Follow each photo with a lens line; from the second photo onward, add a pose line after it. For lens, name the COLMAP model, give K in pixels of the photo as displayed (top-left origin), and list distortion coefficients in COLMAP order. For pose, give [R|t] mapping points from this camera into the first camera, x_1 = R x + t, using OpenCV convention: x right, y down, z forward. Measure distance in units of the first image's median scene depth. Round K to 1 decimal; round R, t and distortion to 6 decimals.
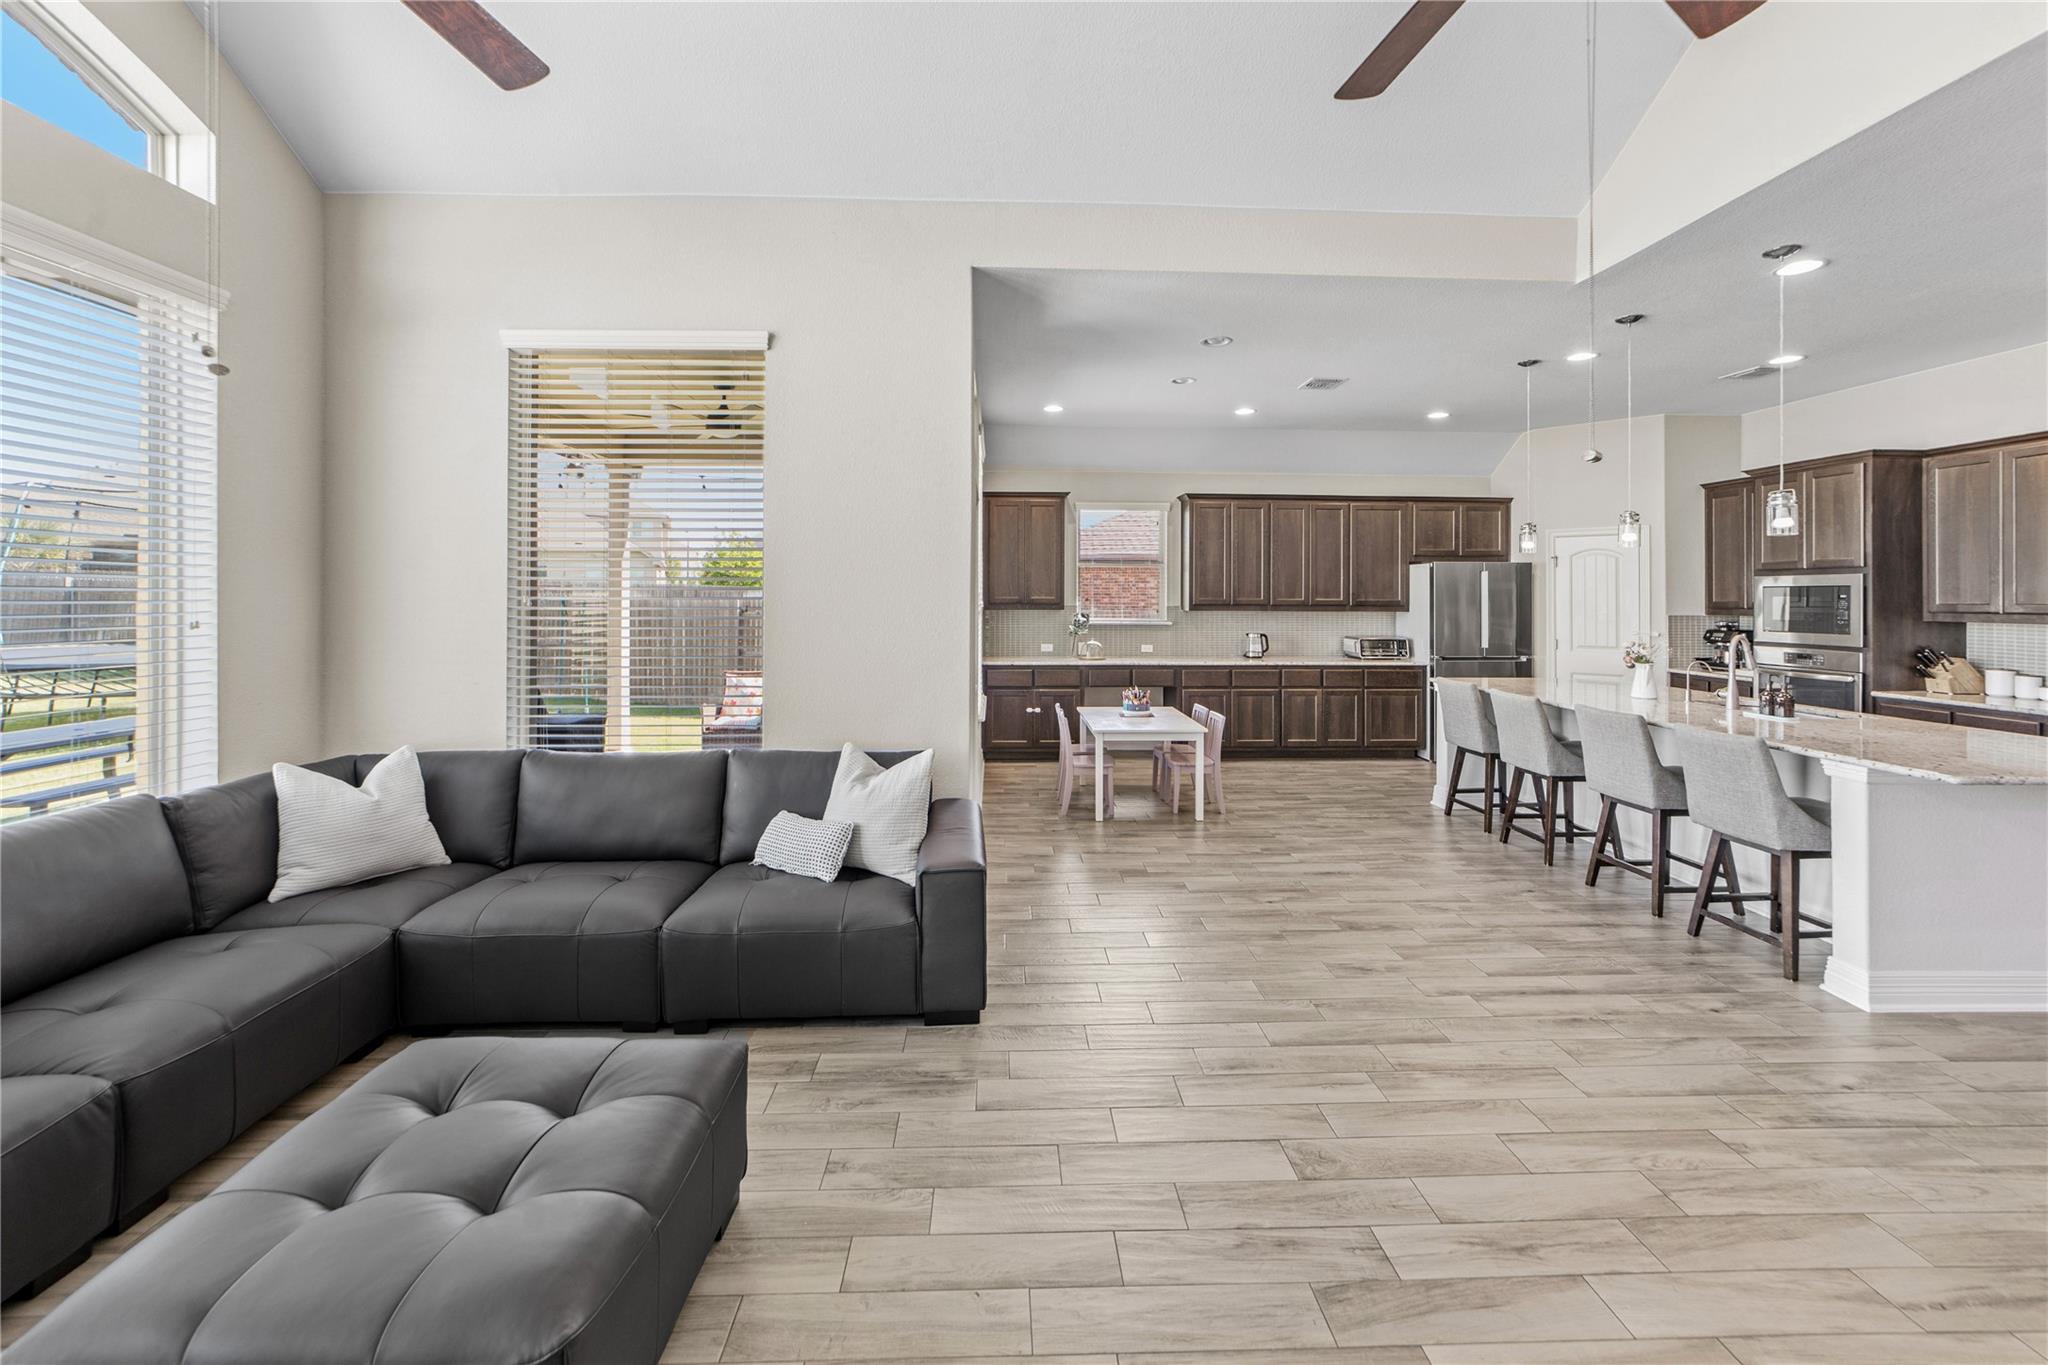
lens RADIAL K [[817.7, 0, 1029.0], [0, 817.7, 590.0], [0, 0, 1]] dist [-0.003209, -0.000052]
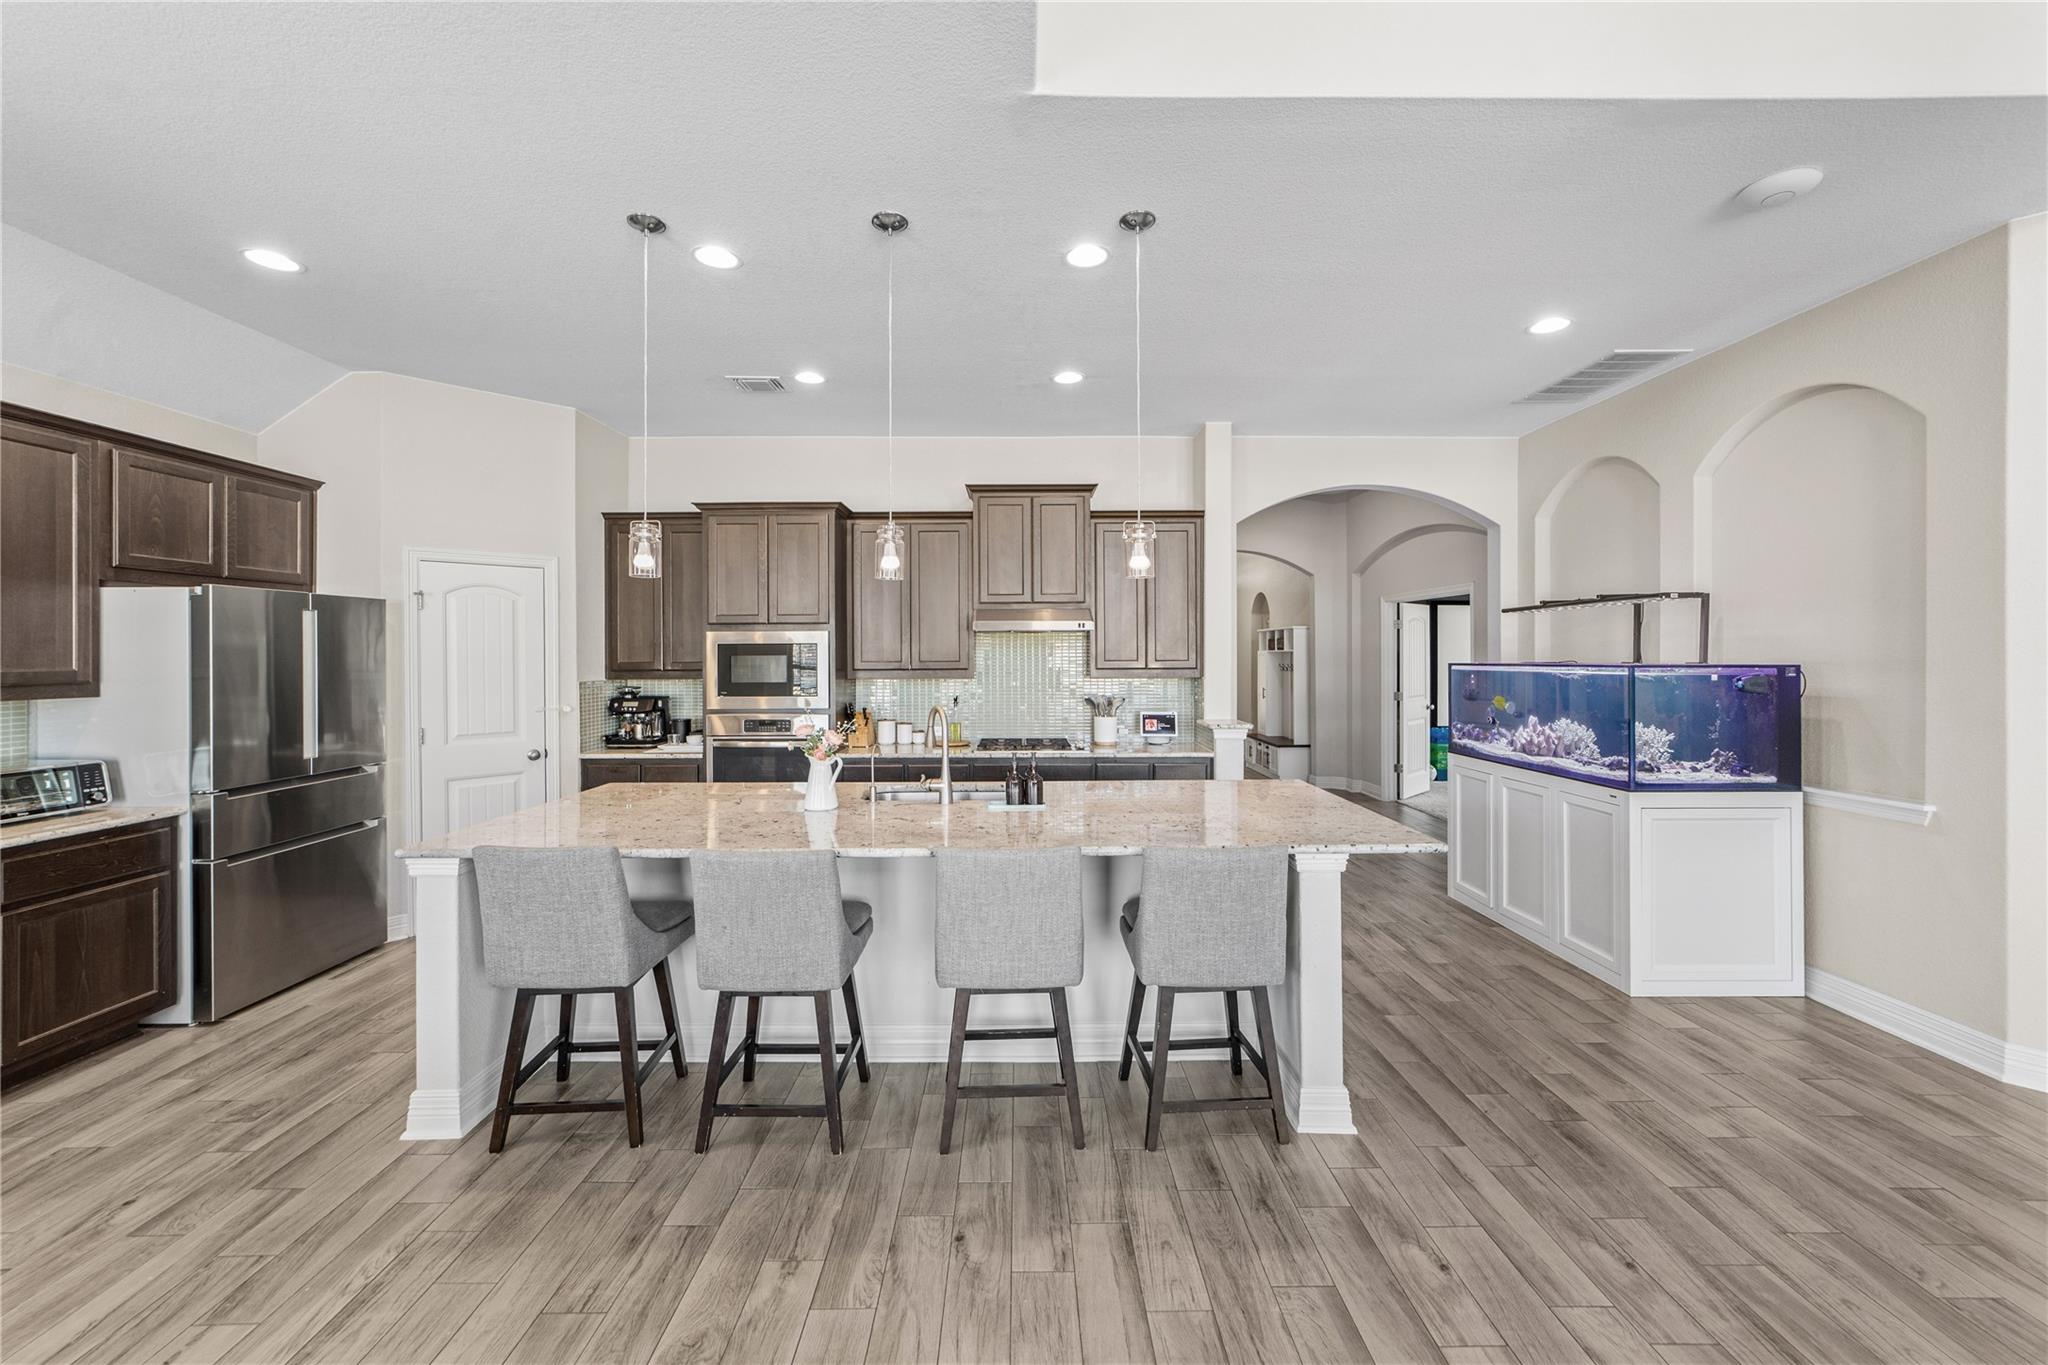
lens RADIAL K [[800.1, 0, 1021.7], [0, 800.1, 653.7], [0, 0, 1]] dist [-0.000403, 0.000155]
pose [[0.033675, -0.004383, 0.999423, 0.091433], [-0.002814, 0.999986, 0.004480, 0.001196], [-0.999429, -0.002963, 0.033662, 0.734962]]
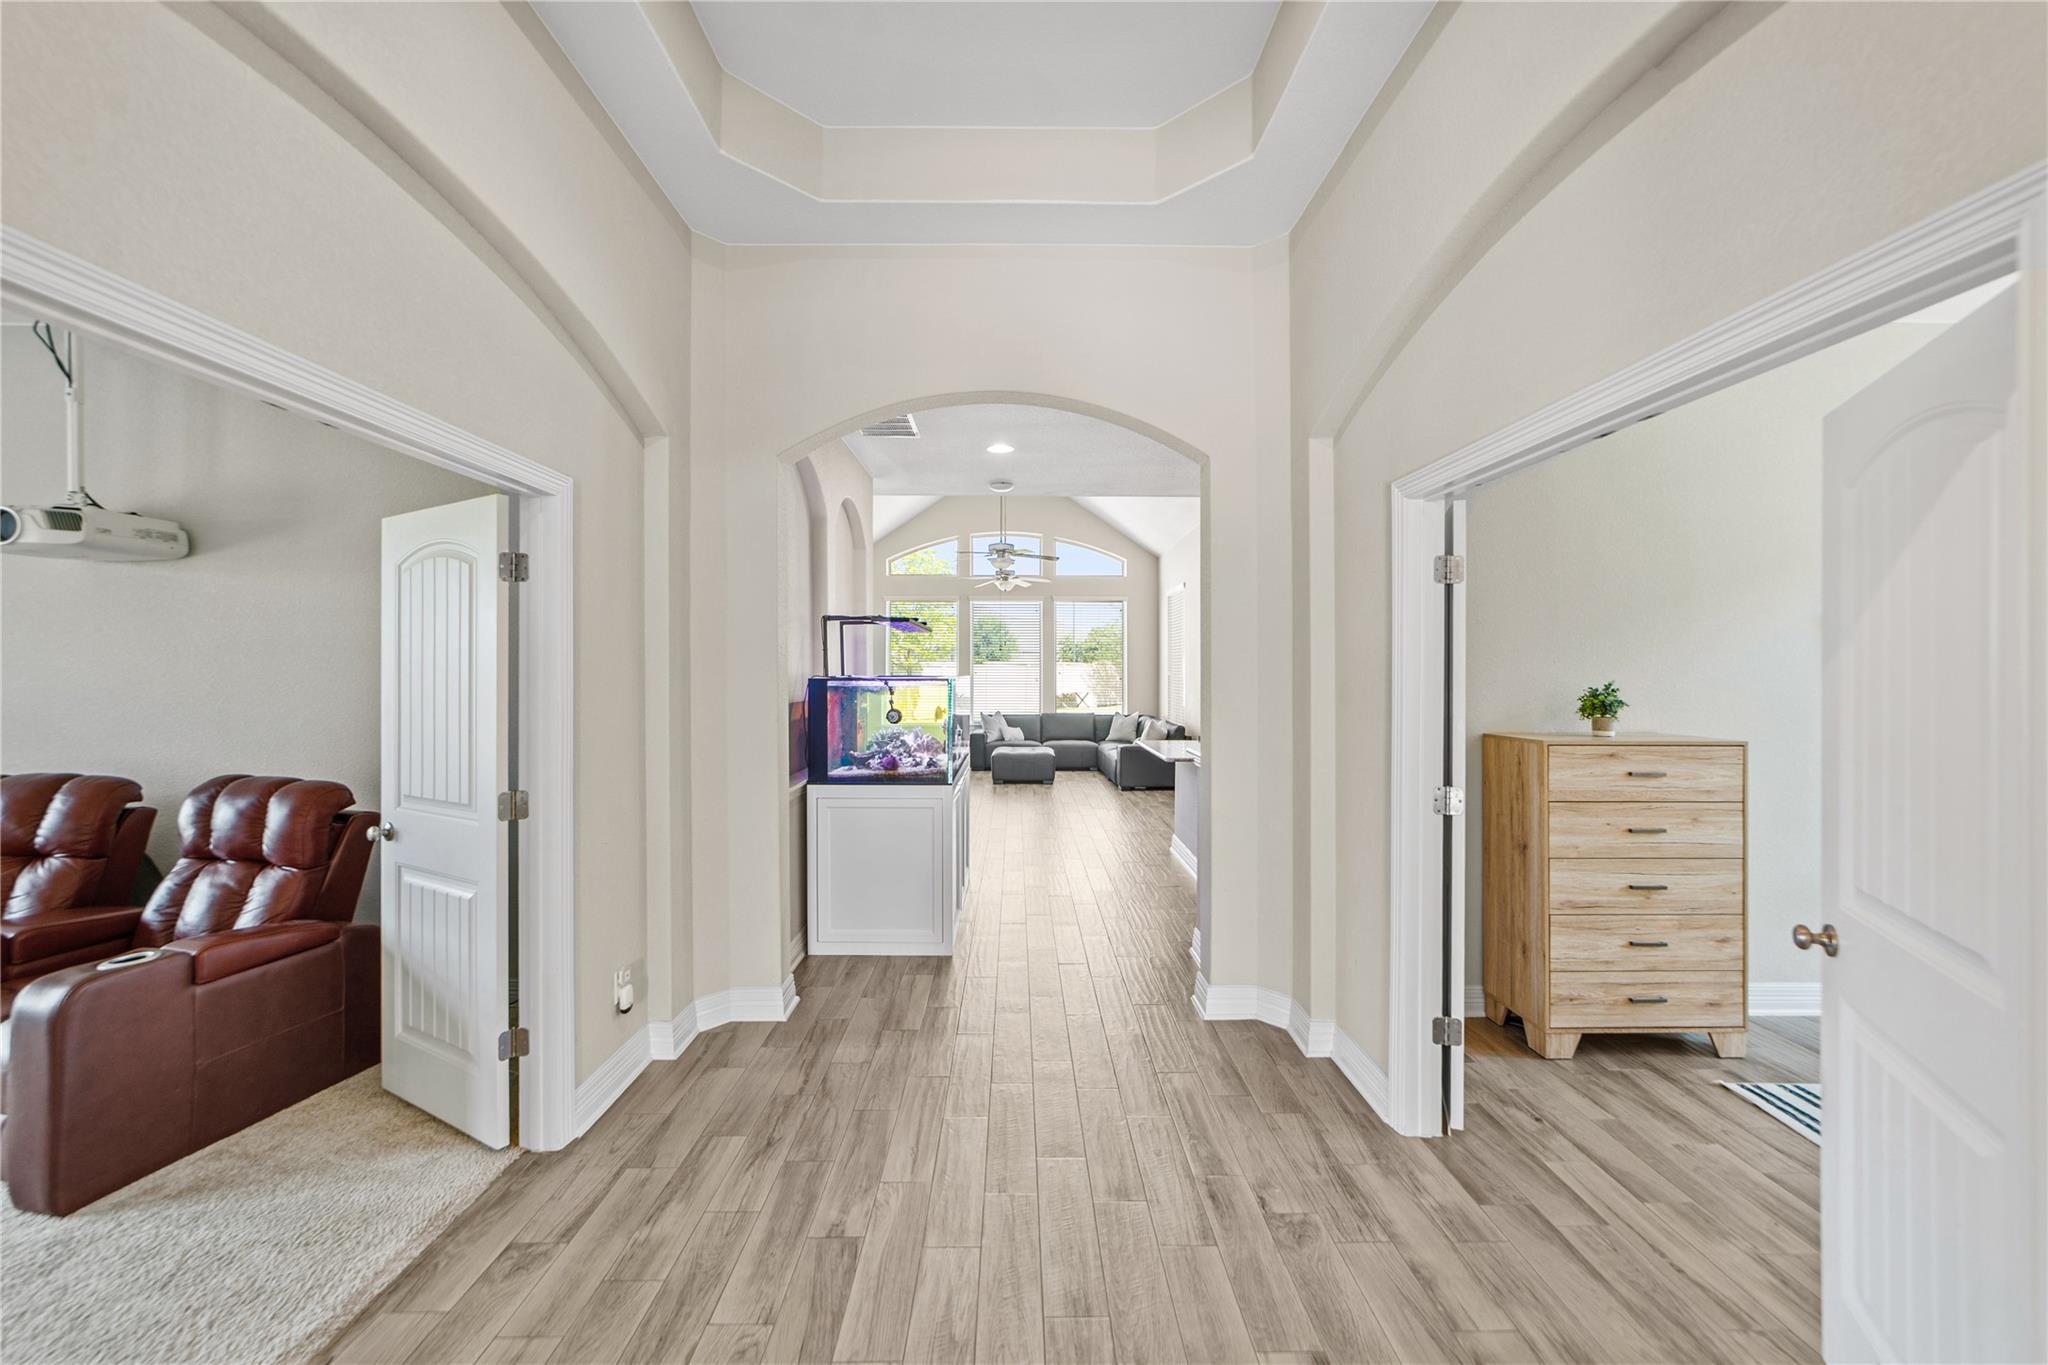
lens RADIAL K [[783.2, 0, 1019.8], [0, 783.2, 692.2], [0, 0, 1]] dist [-0.002346, -0.000134]
pose [[-0.031469, 0.022217, -0.999258, 1.796699], [0.006678, 0.999735, 0.022017, 0.010207], [0.999482, -0.005980, -0.031609, 0.356627]]
